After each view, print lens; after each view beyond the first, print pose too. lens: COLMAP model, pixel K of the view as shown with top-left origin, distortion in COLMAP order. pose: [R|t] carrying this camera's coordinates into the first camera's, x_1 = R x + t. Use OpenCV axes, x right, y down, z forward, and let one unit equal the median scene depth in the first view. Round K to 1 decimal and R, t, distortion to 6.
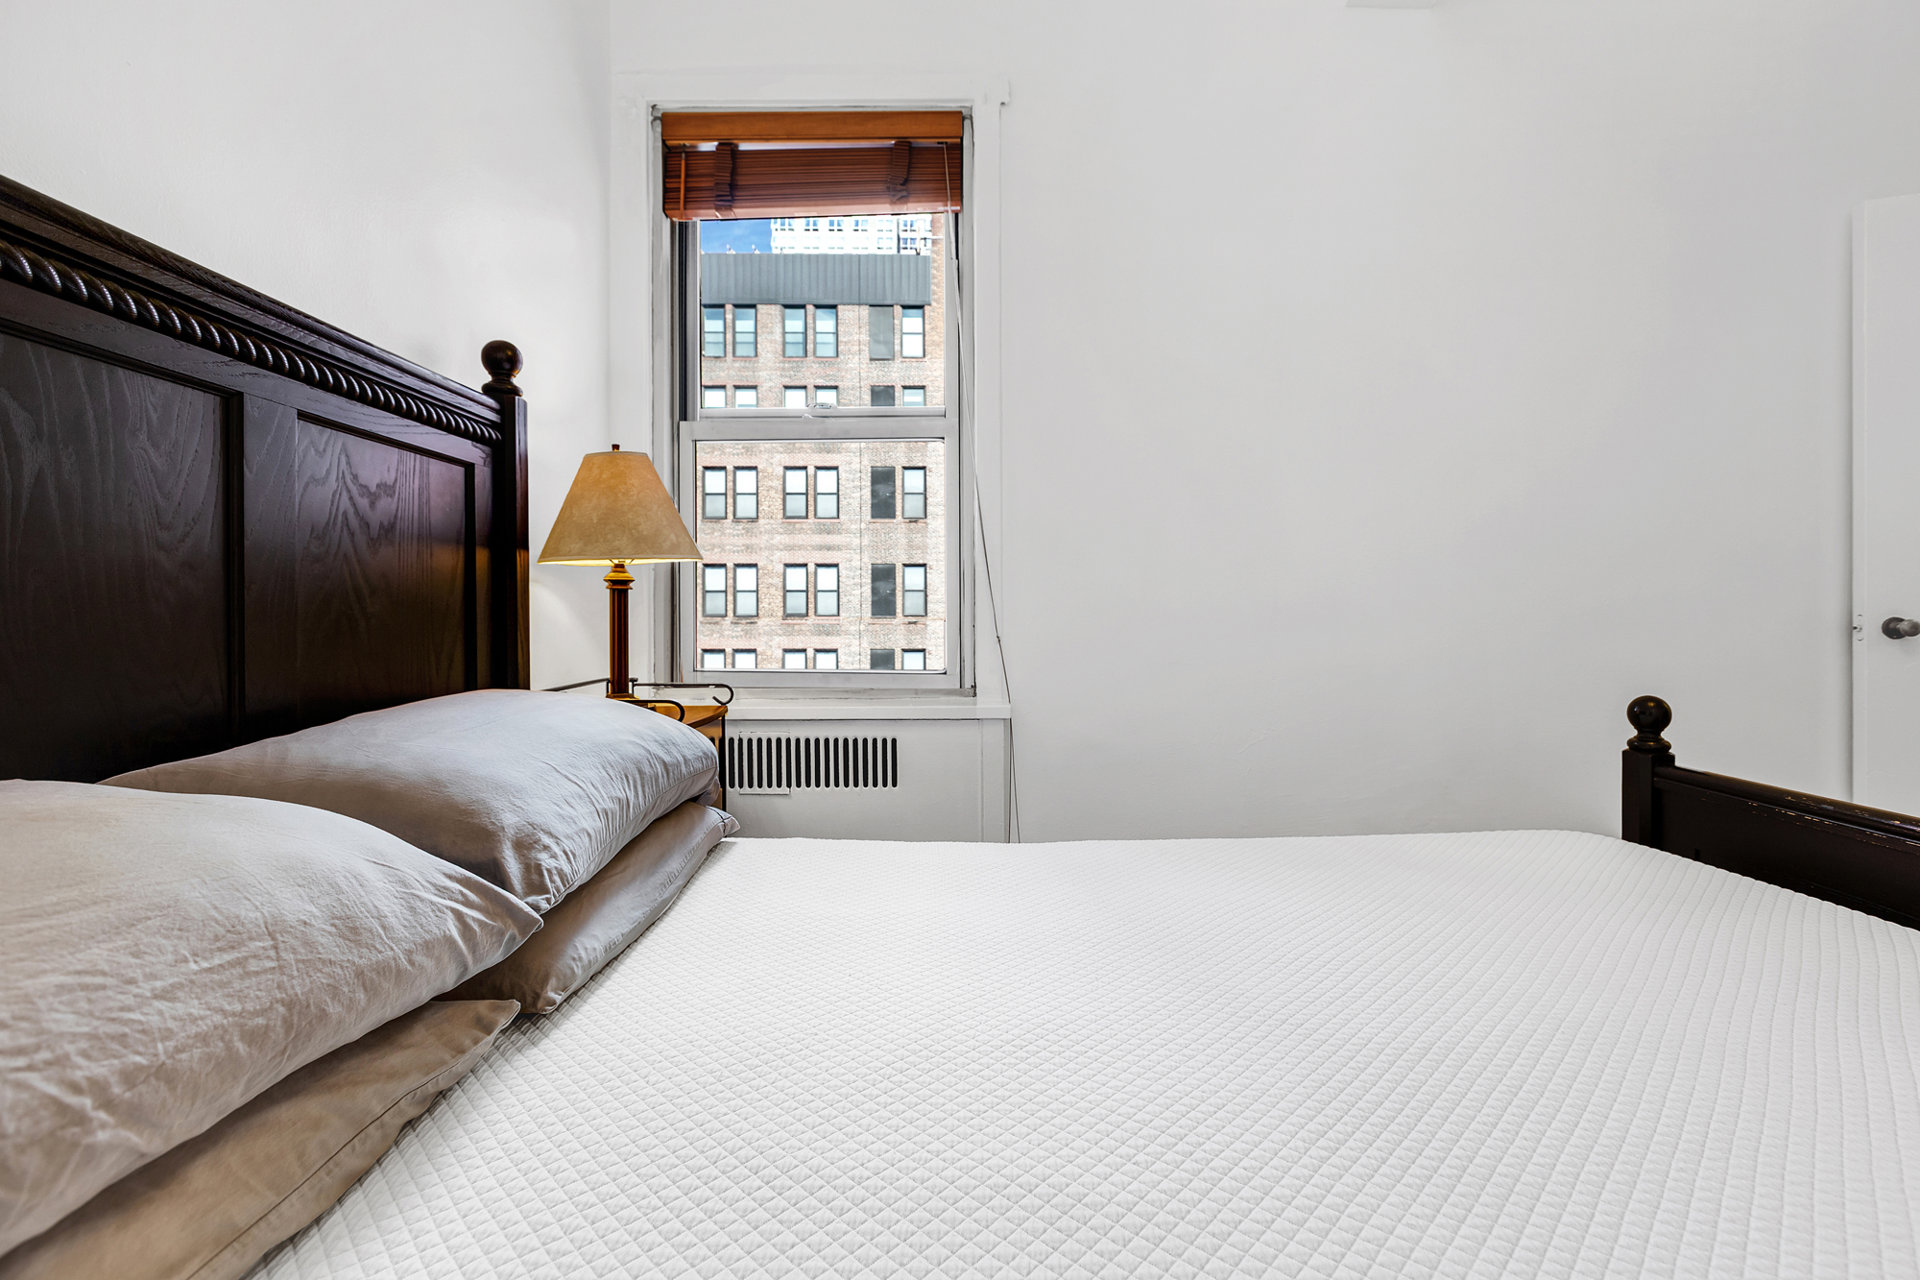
lens RADIAL K [[867.0, 0, 965.3], [0, 867.0, 615.7], [0, 0, 1]] dist [-0.000247, -0.000186]
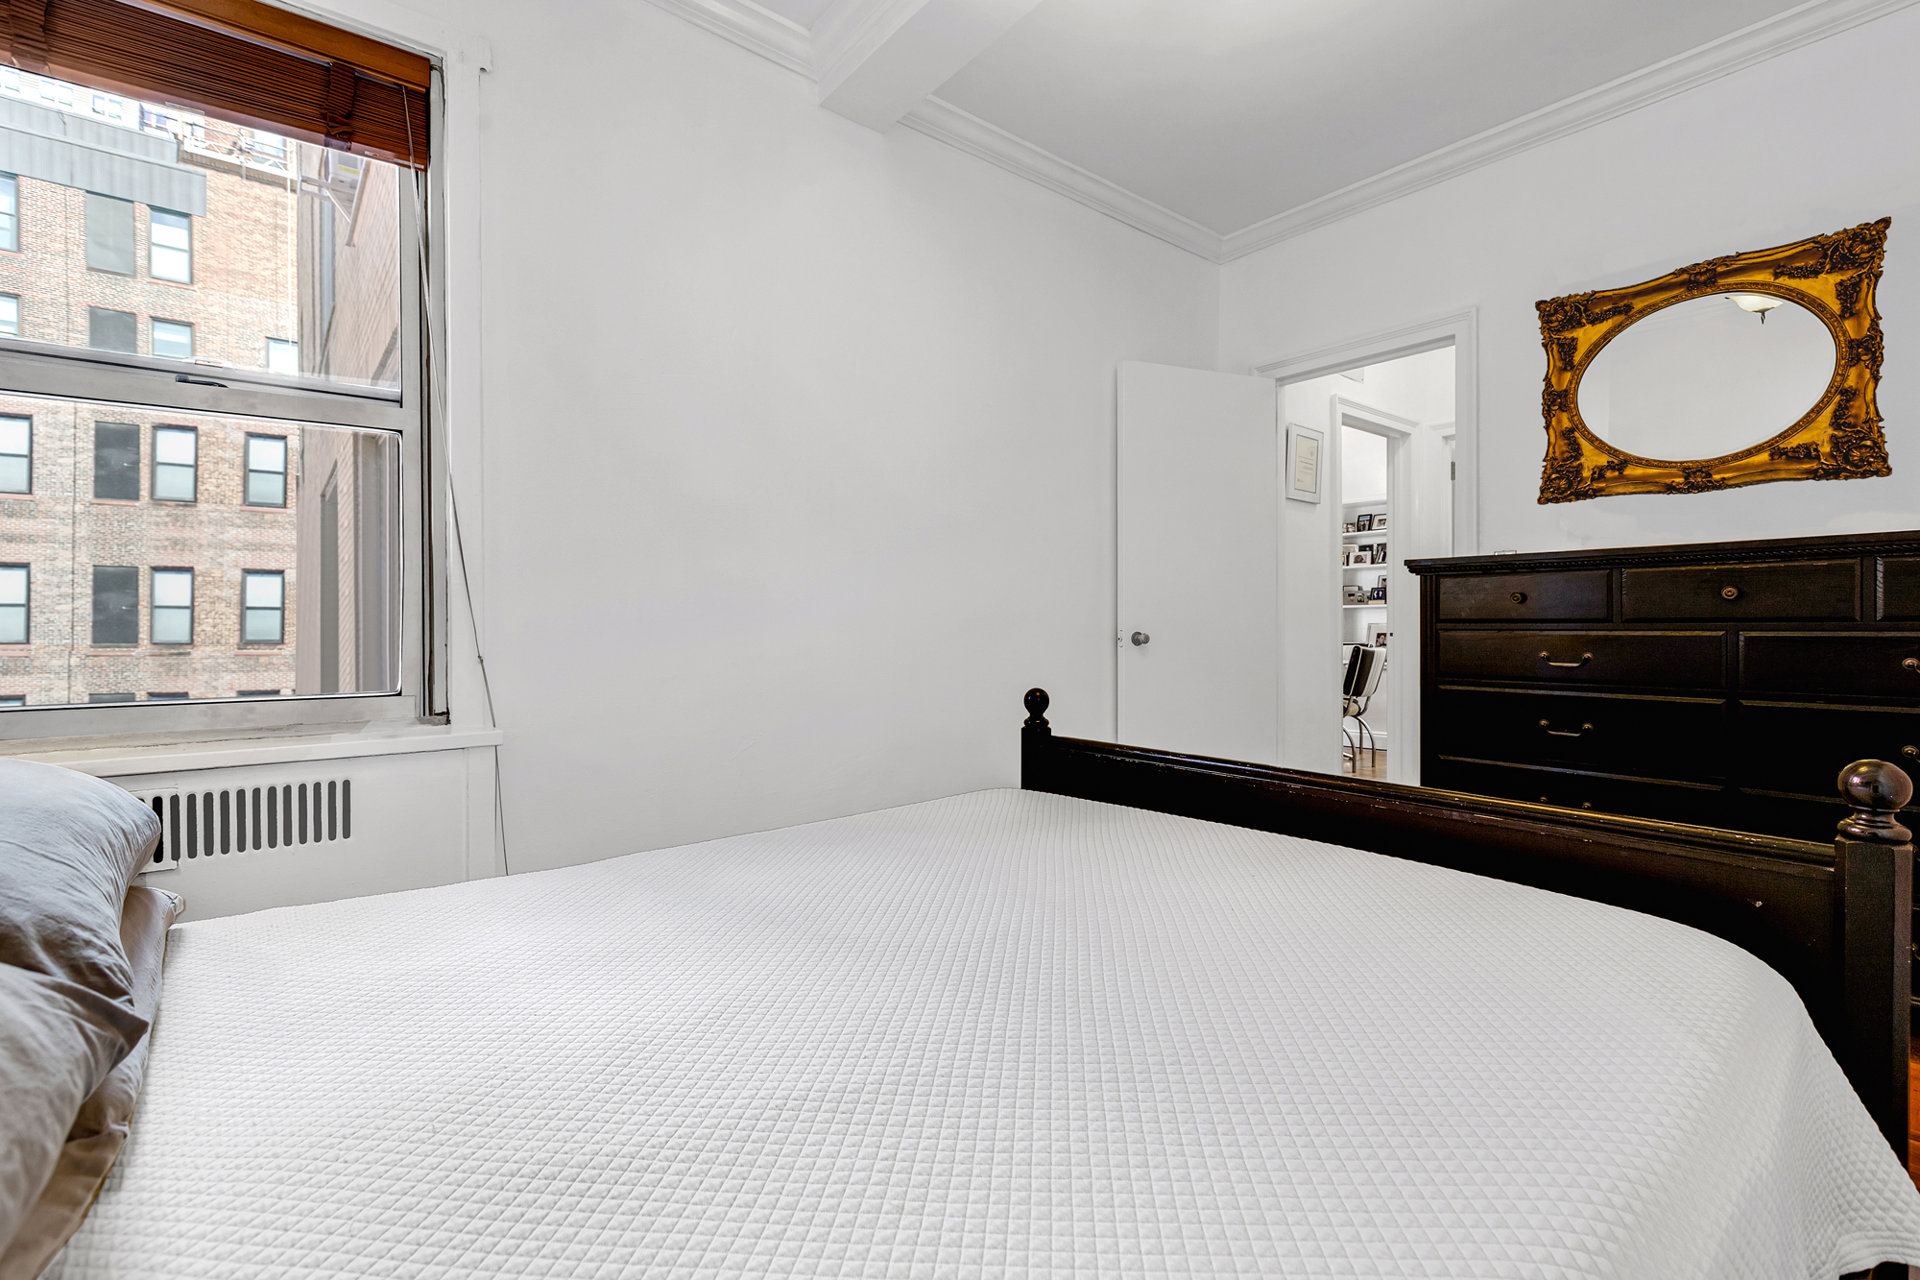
lens RADIAL K [[866.0, 0, 972.7], [0, 866.0, 629.9], [0, 0, 1]] dist [0.000173, 0.000036]
pose [[0.779767, -0.001885, 0.626067, -0.141709], [0.002591, 0.999997, -0.000217, -0.001987], [-0.626065, 0.001791, 0.779769, -0.032177]]
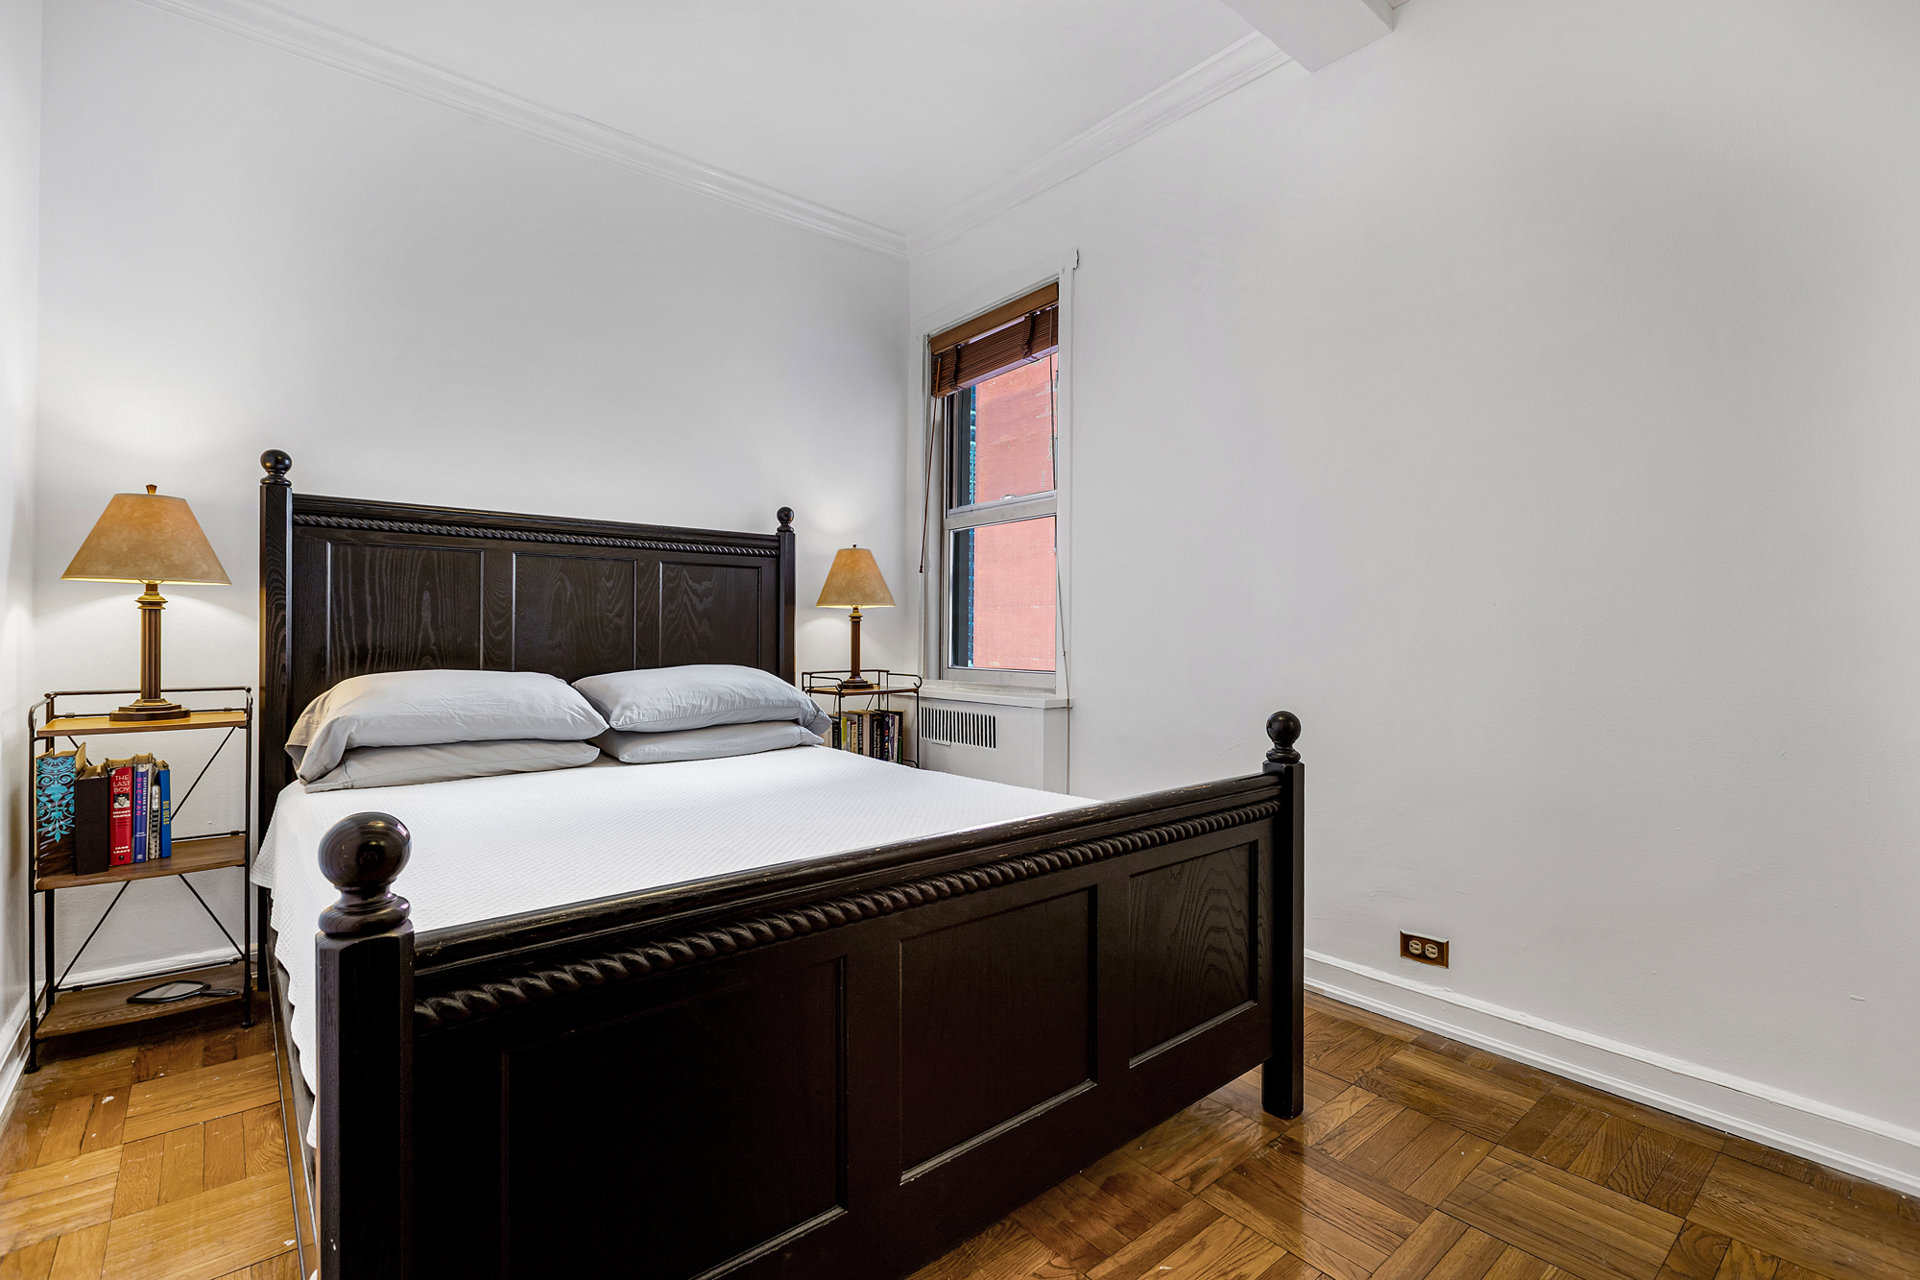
lens RADIAL K [[866.0, 0, 972.7], [0, 866.0, 629.9], [0, 0, 1]] dist [0.000173, 0.000036]
pose [[0.638649, 0.002346, -0.769495, 1.098907], [-0.009516, 0.999943, -0.004849, -0.003849], [0.769439, 0.010420, 0.638635, -0.009282]]
